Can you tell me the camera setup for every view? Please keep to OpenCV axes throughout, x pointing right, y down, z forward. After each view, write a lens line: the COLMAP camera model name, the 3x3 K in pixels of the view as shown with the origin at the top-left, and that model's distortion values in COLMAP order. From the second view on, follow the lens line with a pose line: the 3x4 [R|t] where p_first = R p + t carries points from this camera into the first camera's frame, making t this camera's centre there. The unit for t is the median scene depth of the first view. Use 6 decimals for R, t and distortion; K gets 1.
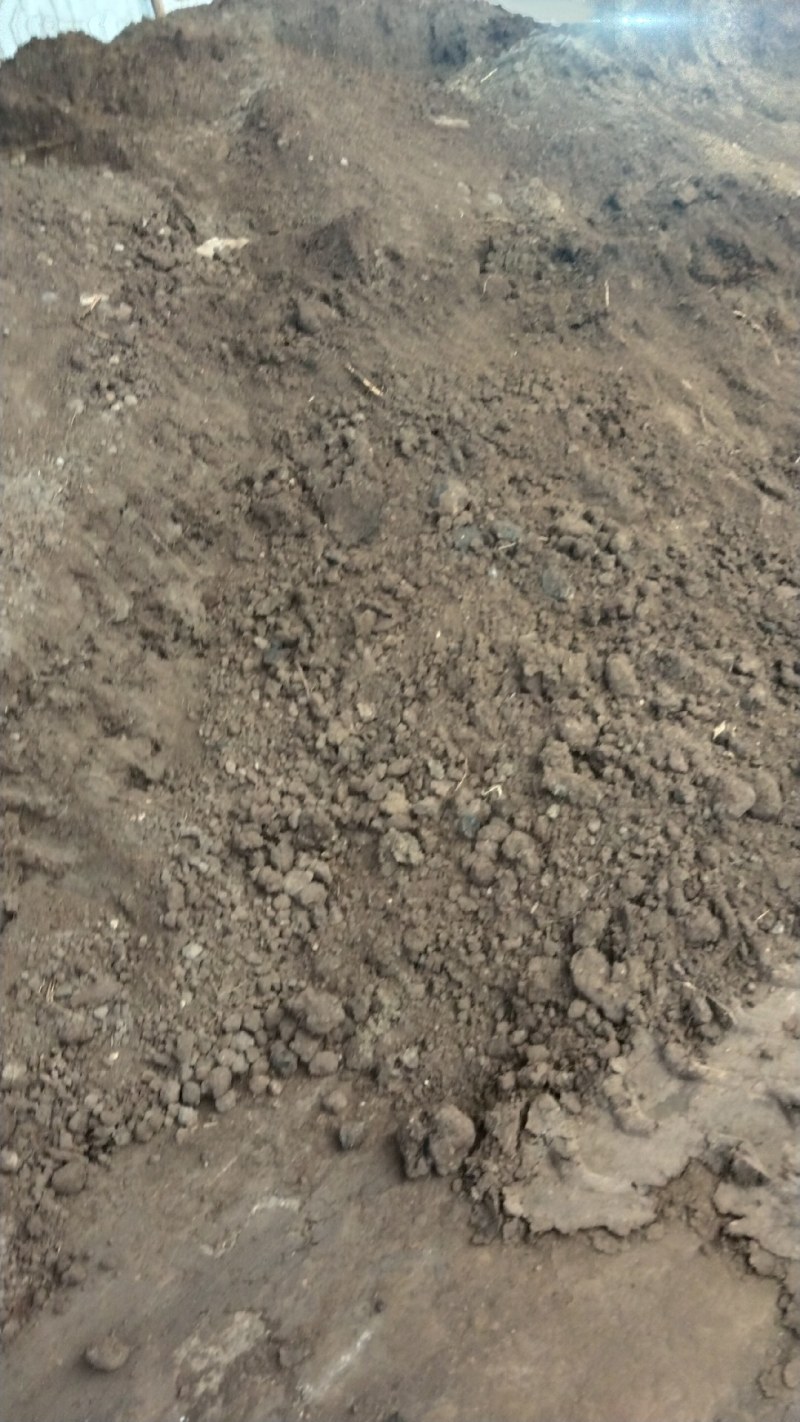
lens RADIAL K [[1065.1, 0, 398.2], [0, 1065.1, 716.0], [0, 0, 1]] dist [-0.016090, -0.014711]
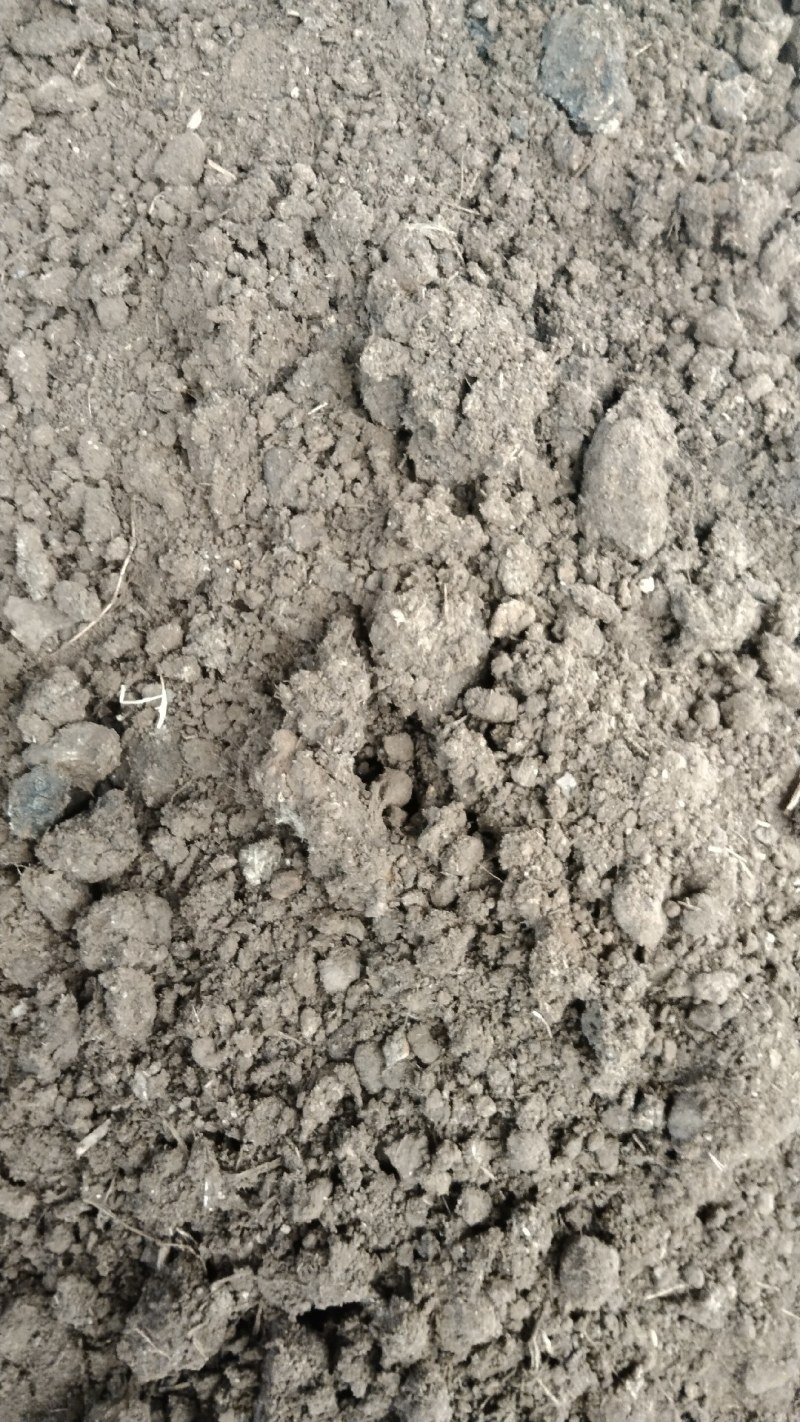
lens RADIAL K [[1065.1, 0, 398.5], [0, 1065.1, 709.5], [0, 0, 1]] dist [-0.016090, -0.014711]
pose [[0.954630, 0.284135, 0.089157, 0.130947], [-0.286445, 0.794257, 0.535823, -0.134917], [0.081433, -0.537051, 0.839610, 0.670432]]
